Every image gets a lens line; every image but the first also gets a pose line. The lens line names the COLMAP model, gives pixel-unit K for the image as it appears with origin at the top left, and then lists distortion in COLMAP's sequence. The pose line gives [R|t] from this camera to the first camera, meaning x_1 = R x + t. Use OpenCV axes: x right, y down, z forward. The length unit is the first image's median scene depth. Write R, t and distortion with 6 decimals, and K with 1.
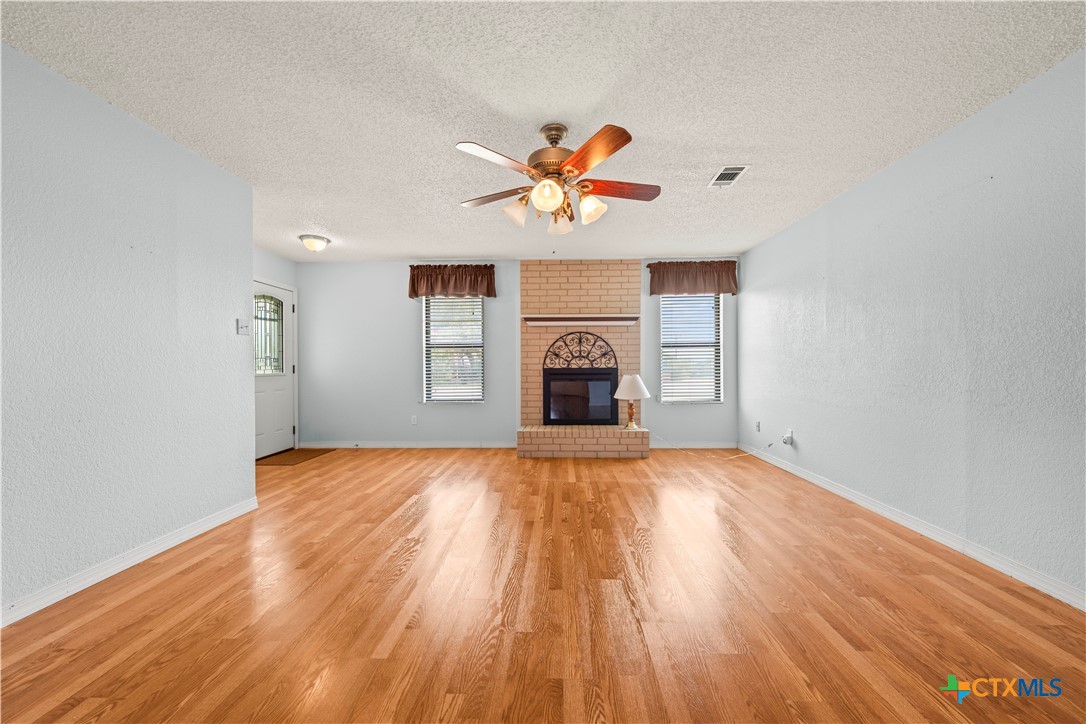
lens RADIAL K [[430.4, 0, 550.4], [0, 430.4, 363.7], [0, 0, 1]] dist [-0.001657, -0.000005]
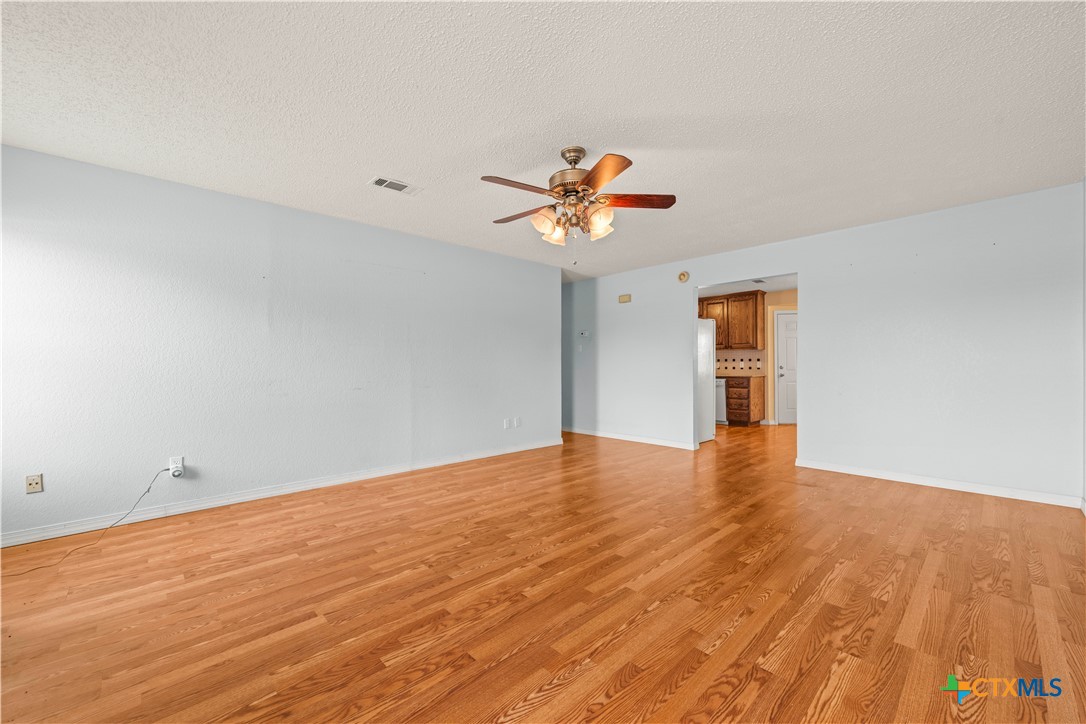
lens RADIAL K [[430.4, 0, 541.2], [0, 430.4, 363.7], [0, 0, 1]] dist [-0.001657, -0.000005]
pose [[-0.700955, 0.009906, 0.713137, -0.562879], [0.008369, 0.999949, -0.005664, 0.001271], [-0.713156, 0.001998, -0.701002, 1.436908]]
